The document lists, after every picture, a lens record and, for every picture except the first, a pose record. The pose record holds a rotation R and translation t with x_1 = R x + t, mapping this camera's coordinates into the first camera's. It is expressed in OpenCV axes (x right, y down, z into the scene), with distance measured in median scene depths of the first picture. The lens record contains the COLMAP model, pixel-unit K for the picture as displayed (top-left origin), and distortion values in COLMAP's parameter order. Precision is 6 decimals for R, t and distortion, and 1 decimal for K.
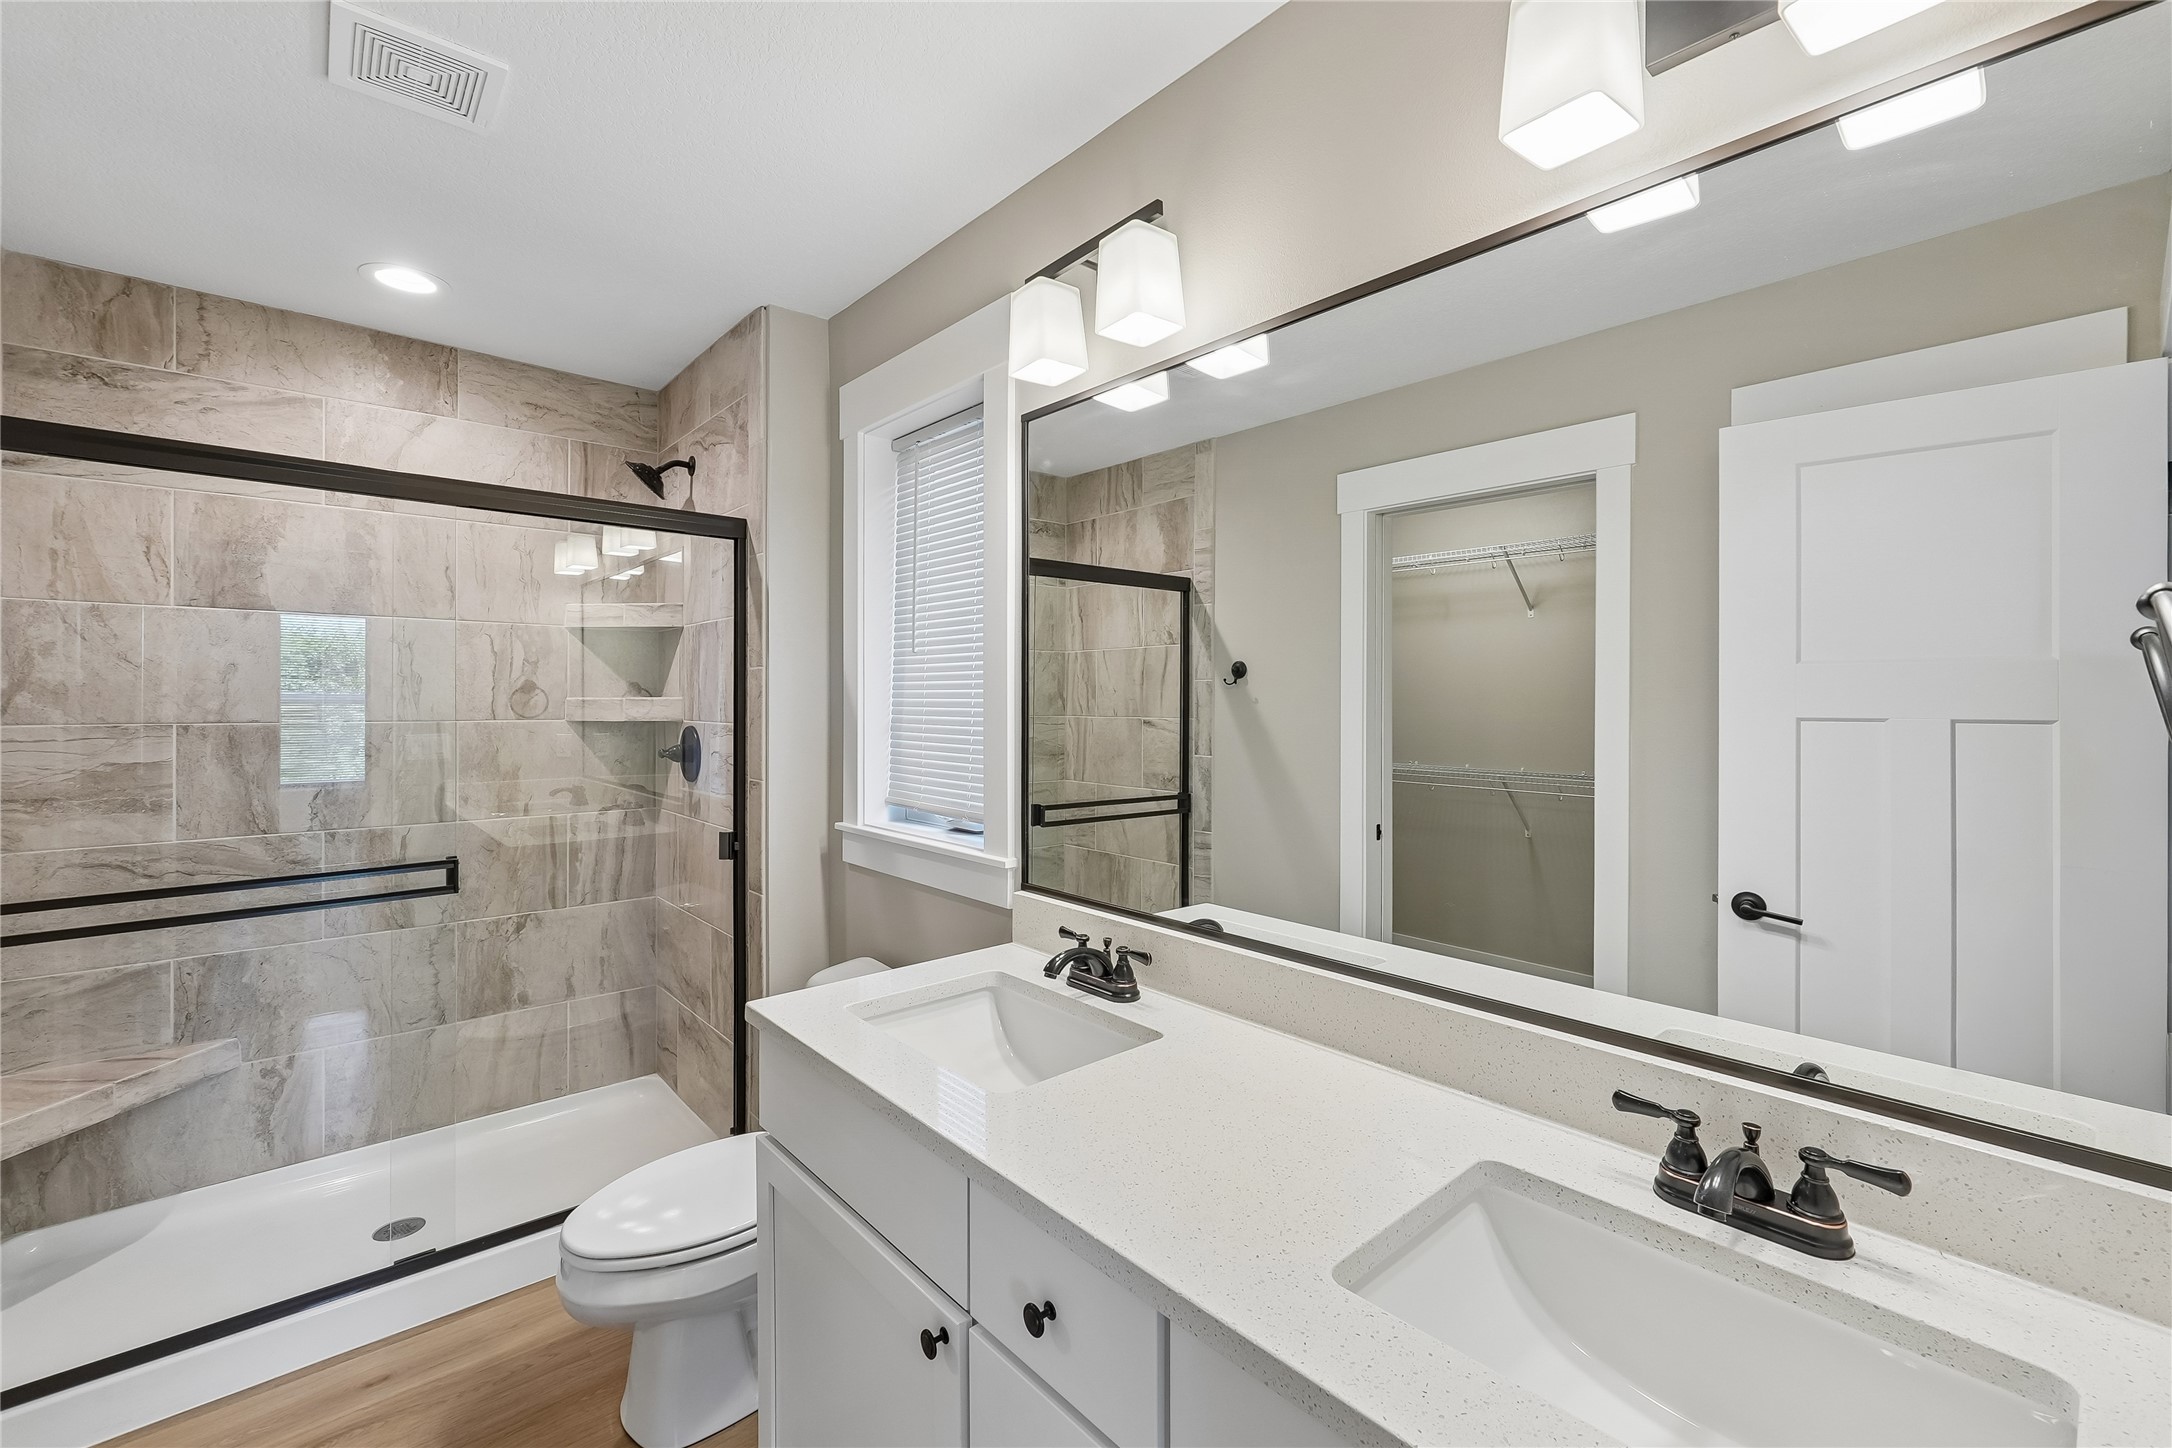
lens RADIAL K [[915.0, 0, 1096.6], [0, 915.0, 706.2], [0, 0, 1]] dist [-0.000073, 0.000095]
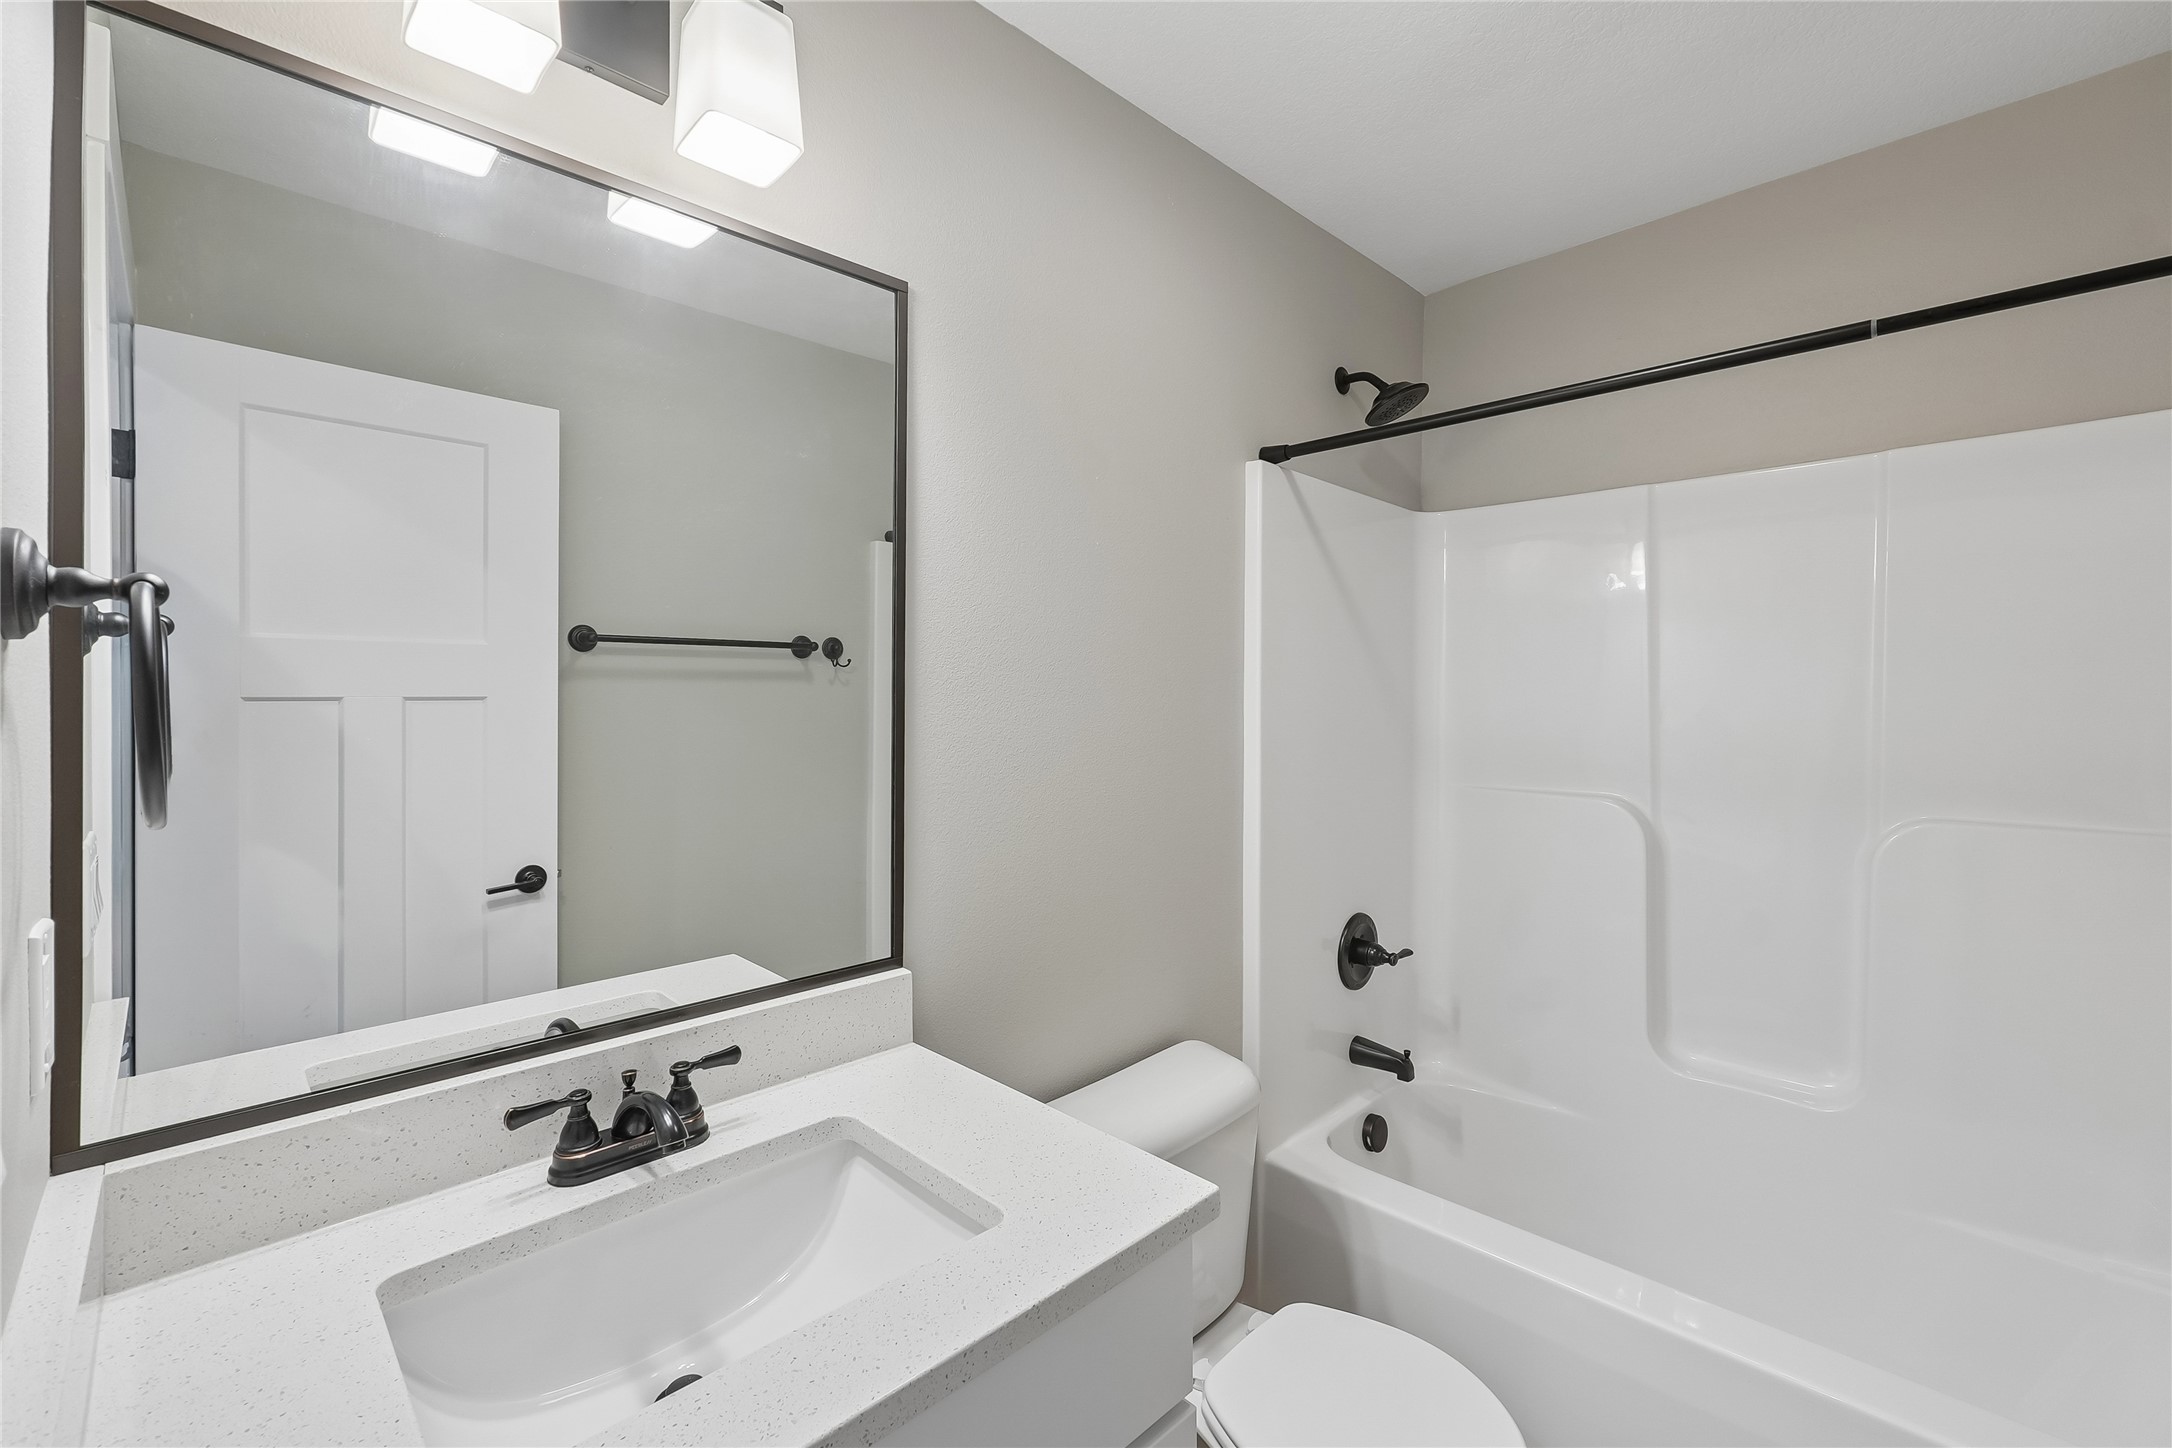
lens RADIAL K [[915.0, 0, 1104.8], [0, 915.0, 709.9], [0, 0, 1]] dist [-0.000073, 0.000095]
pose [[-0.079059, -0.015118, 0.996755, -0.641842], [0.004359, 0.999870, 0.015511, -0.000010], [-0.996860, 0.005571, -0.078983, 0.741214]]
